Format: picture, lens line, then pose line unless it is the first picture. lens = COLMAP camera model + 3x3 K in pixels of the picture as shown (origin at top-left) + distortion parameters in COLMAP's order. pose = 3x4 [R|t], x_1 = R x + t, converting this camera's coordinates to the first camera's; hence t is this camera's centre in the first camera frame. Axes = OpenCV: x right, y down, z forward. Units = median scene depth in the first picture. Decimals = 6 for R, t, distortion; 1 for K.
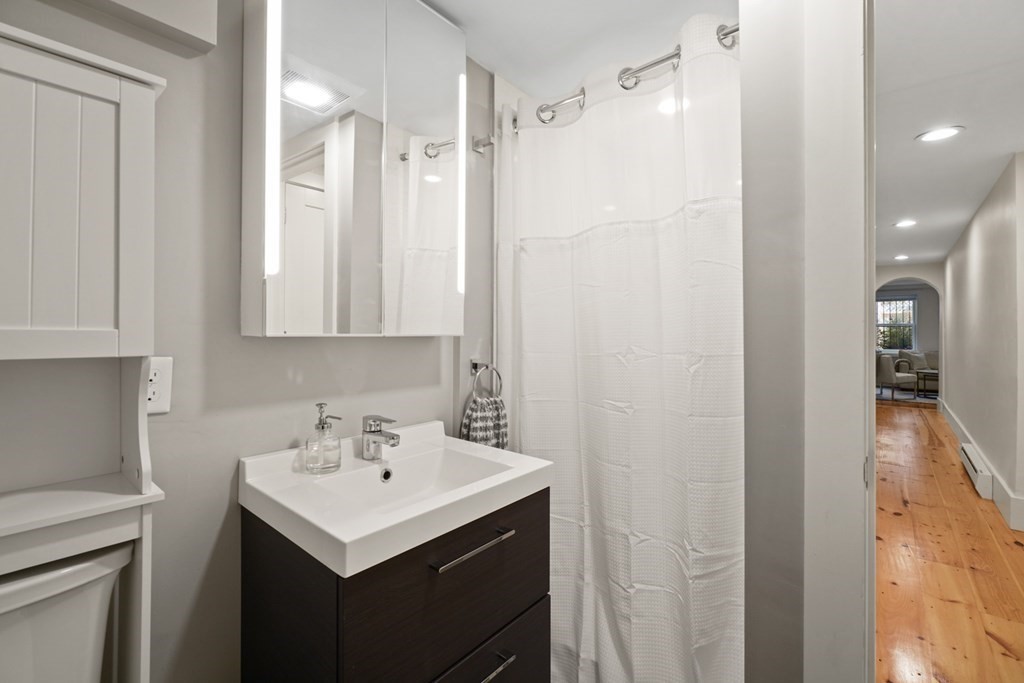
lens RADIAL K [[449.8, 0, 512.0], [0, 449.8, 341.5], [0, 0, 1]] dist [-0.044899, 0.017461]
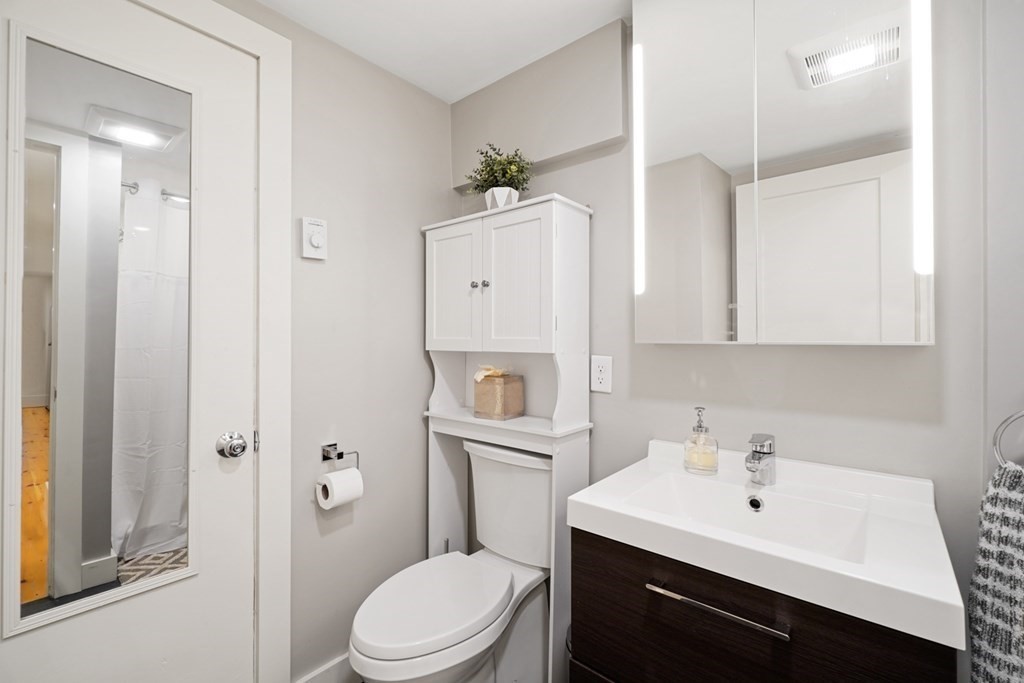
lens RADIAL K [[449.8, 0, 512.0], [0, 449.8, 341.5], [0, 0, 1]] dist [-0.044899, 0.017461]
pose [[-0.016677, -0.001340, -0.999860, 0.630236], [-0.023346, 0.999727, -0.000951, -0.005316], [0.999588, 0.023327, -0.016704, 0.571940]]
